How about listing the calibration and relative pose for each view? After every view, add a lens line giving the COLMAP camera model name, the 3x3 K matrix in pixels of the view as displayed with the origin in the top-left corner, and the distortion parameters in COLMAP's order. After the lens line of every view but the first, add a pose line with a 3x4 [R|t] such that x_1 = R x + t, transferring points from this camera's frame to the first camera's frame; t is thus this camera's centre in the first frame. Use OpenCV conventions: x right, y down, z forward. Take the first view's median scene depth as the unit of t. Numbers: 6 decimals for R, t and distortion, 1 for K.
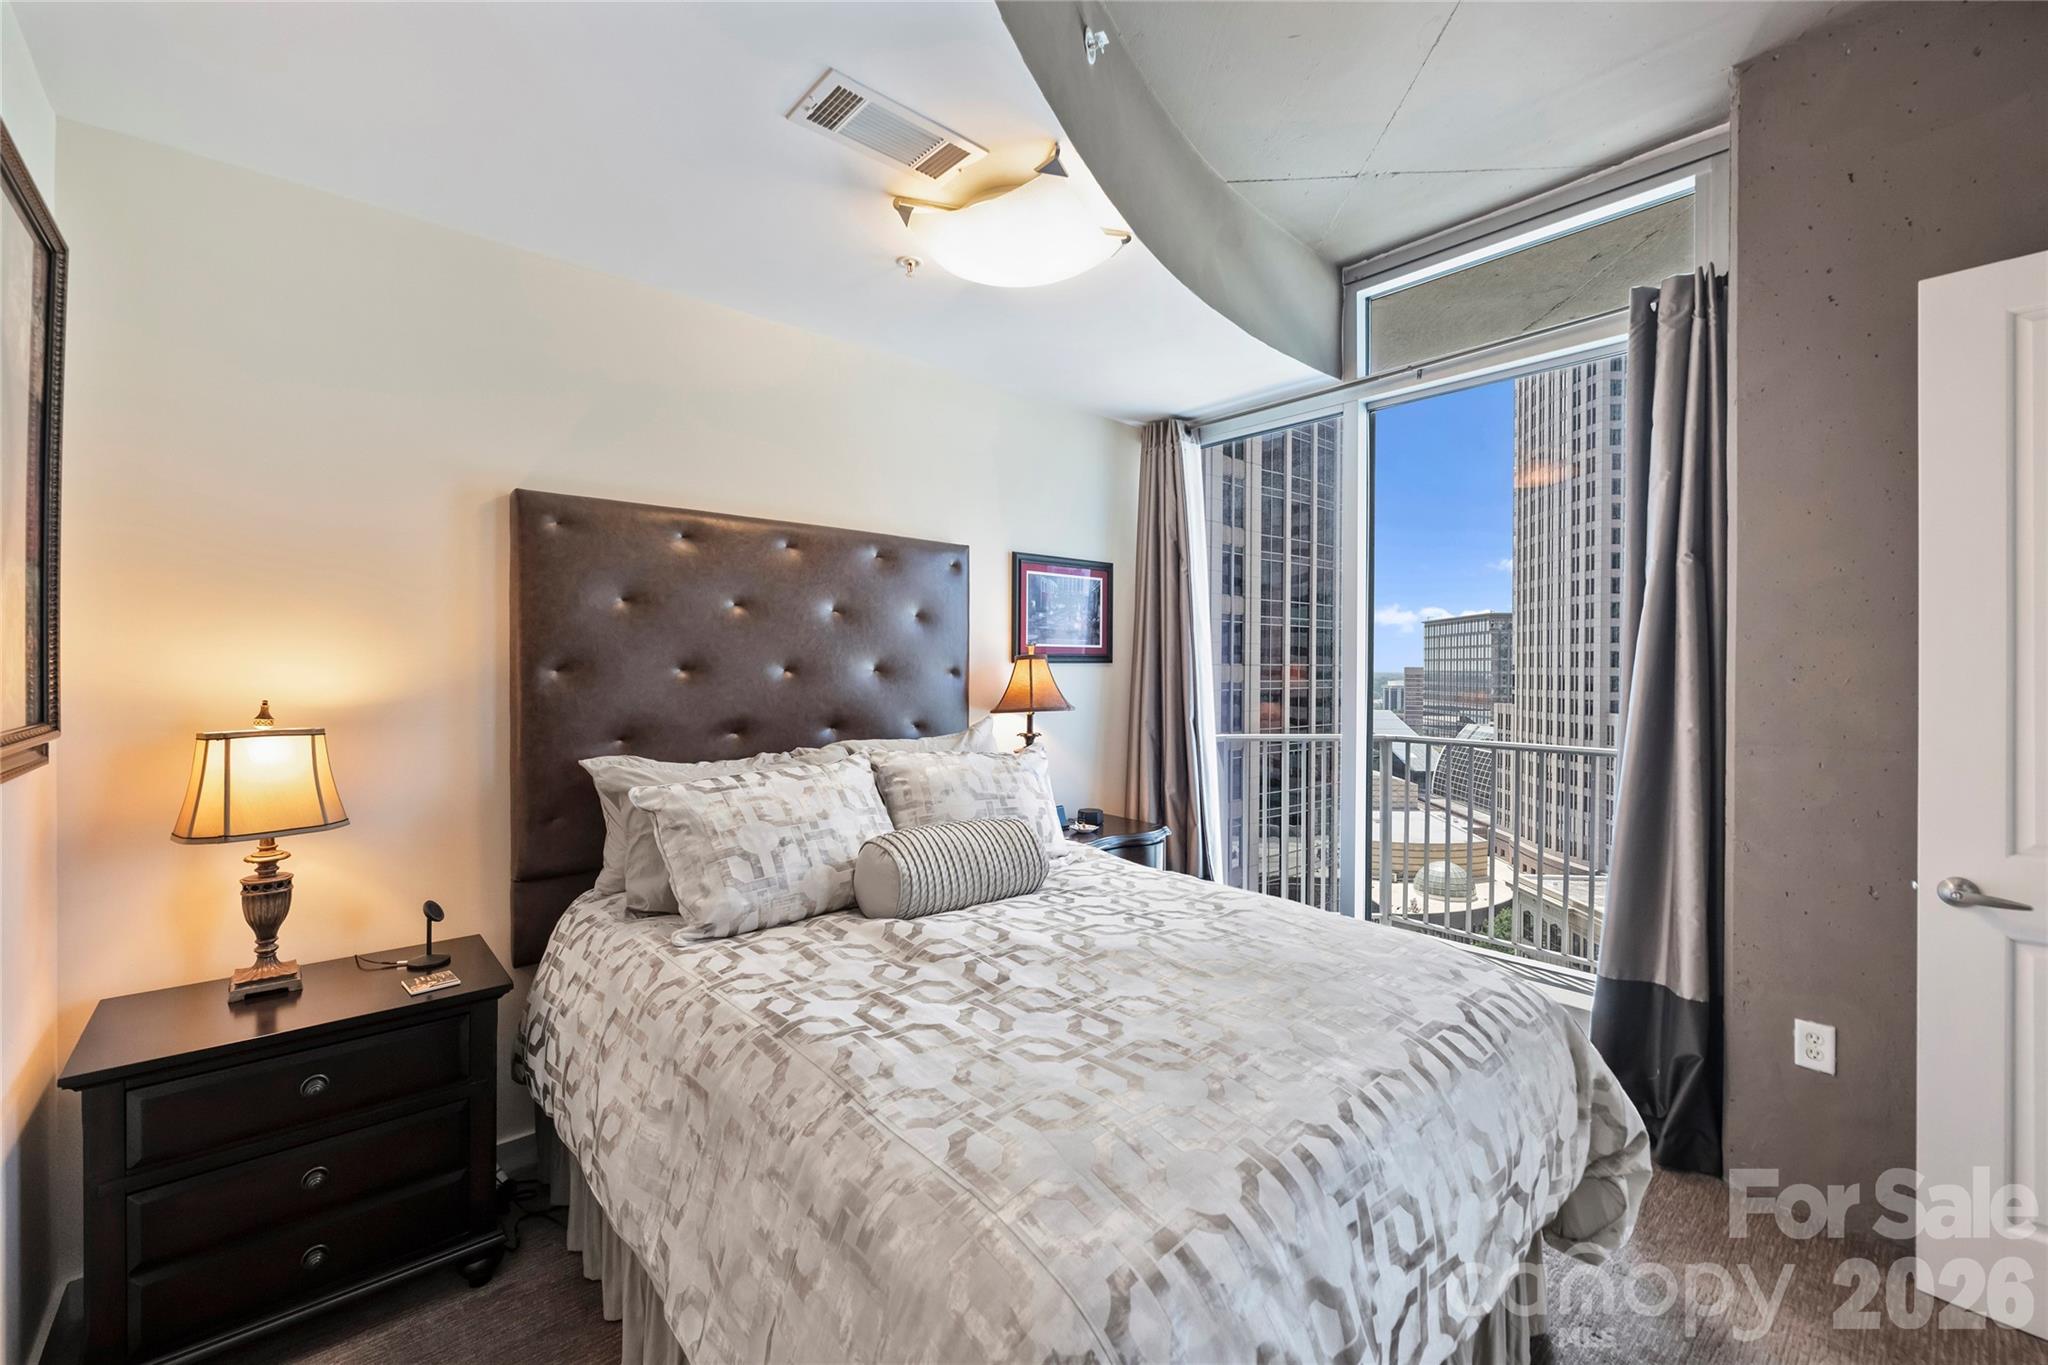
lens RADIAL K [[829.7, 0, 1009.2], [0, 829.7, 668.9], [0, 0, 1]] dist [-0.000051, -0.002114]
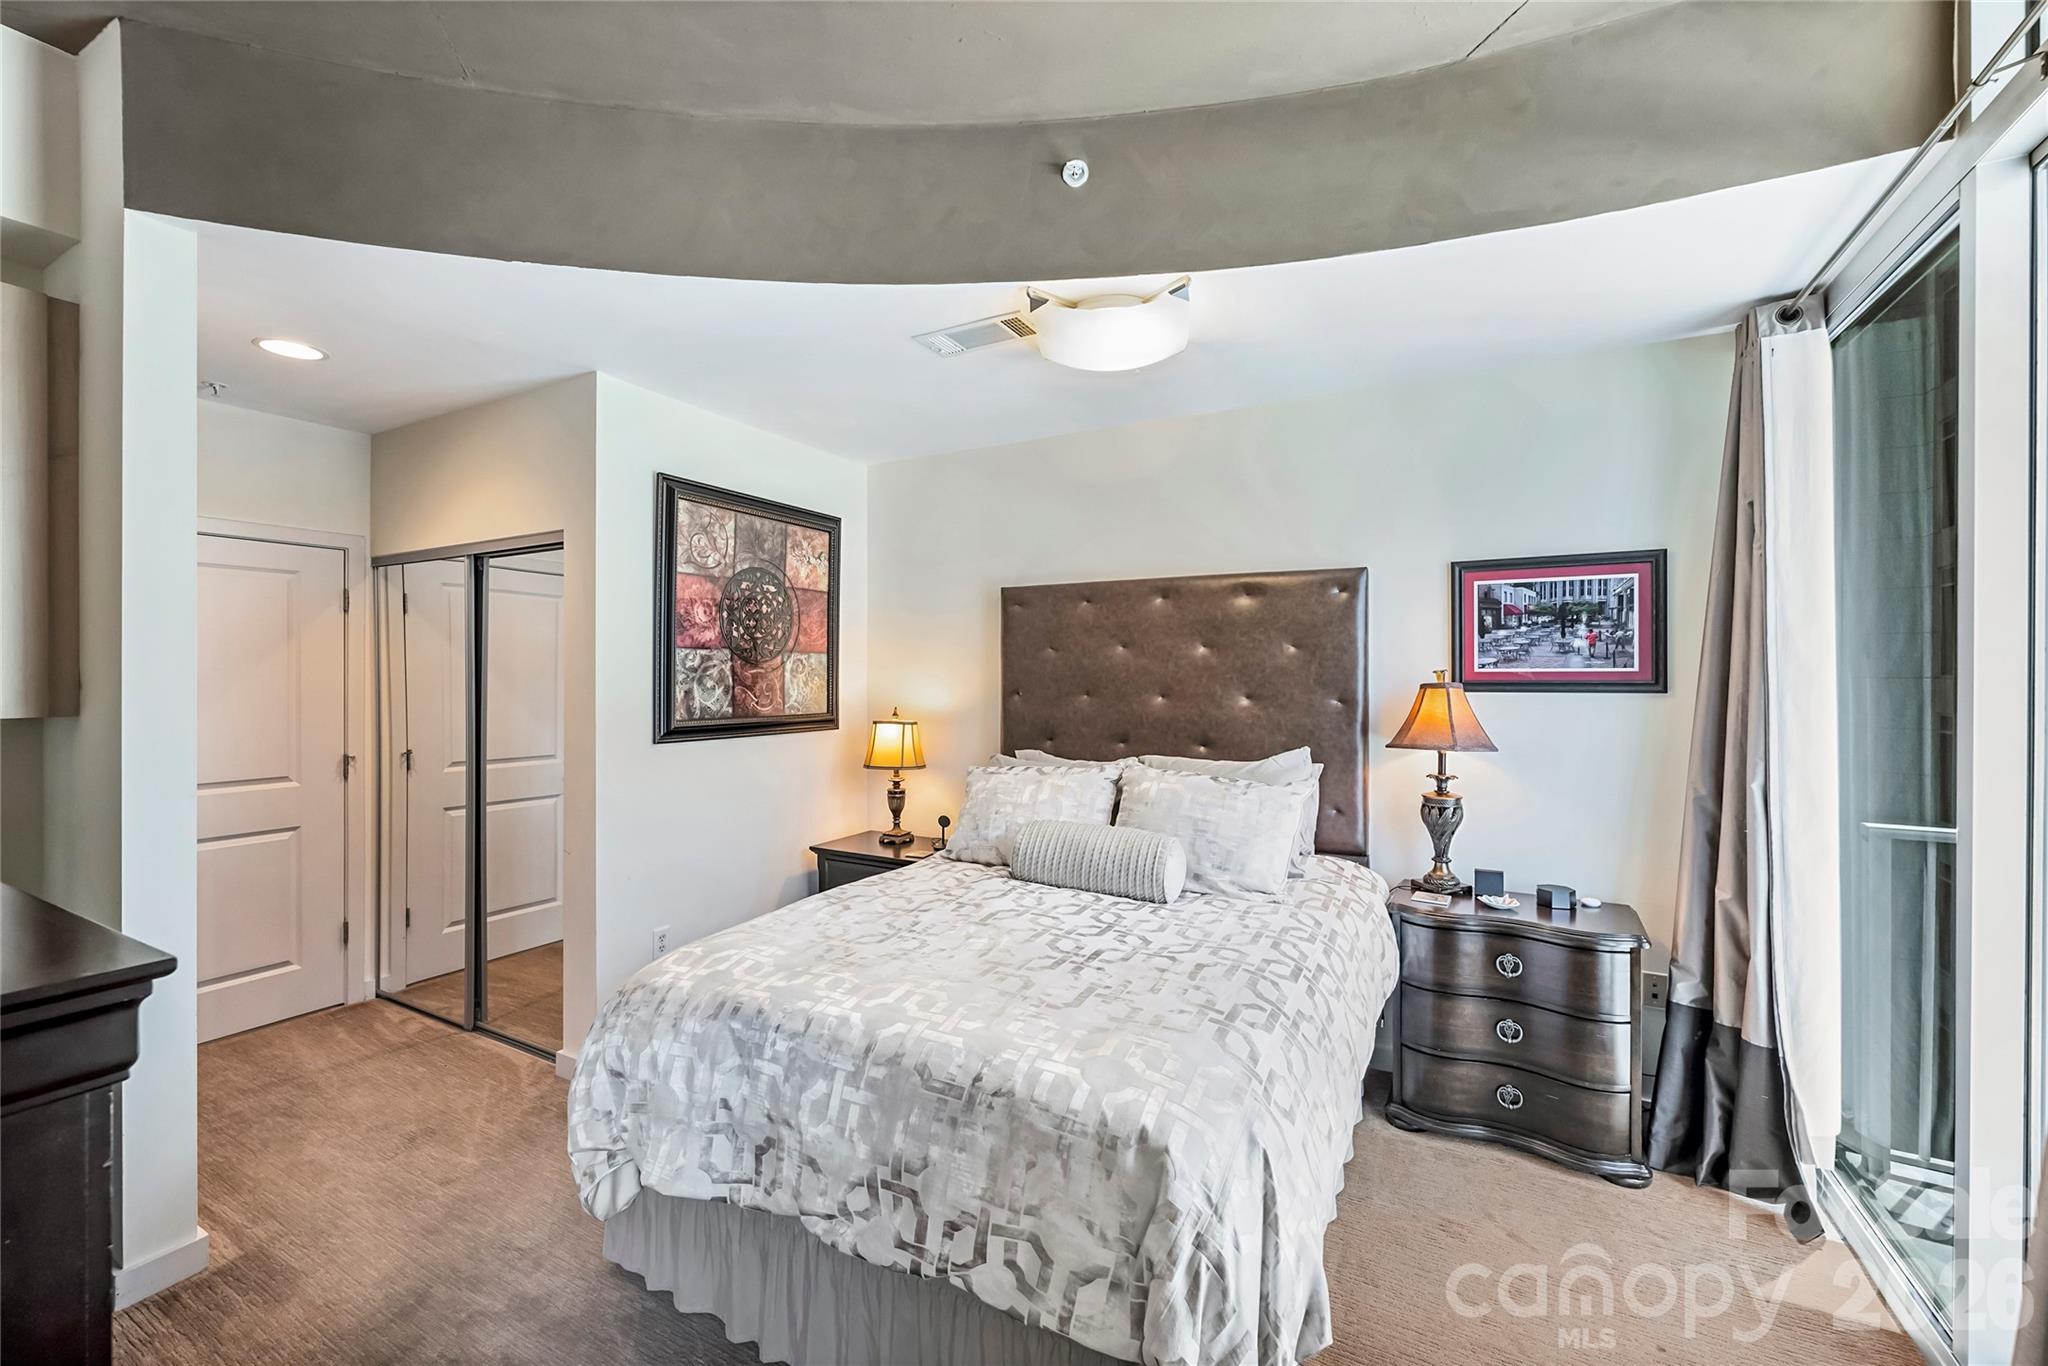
lens RADIAL K [[829.7, 0, 1015.4], [0, 829.7, 664.3], [0, 0, 1]] dist [-0.000051, -0.002114]
pose [[0.345503, -0.014112, -0.938311, 1.212240], [-0.003057, 0.999865, -0.016163, -0.037402], [0.938413, 0.008453, 0.345413, 0.528725]]
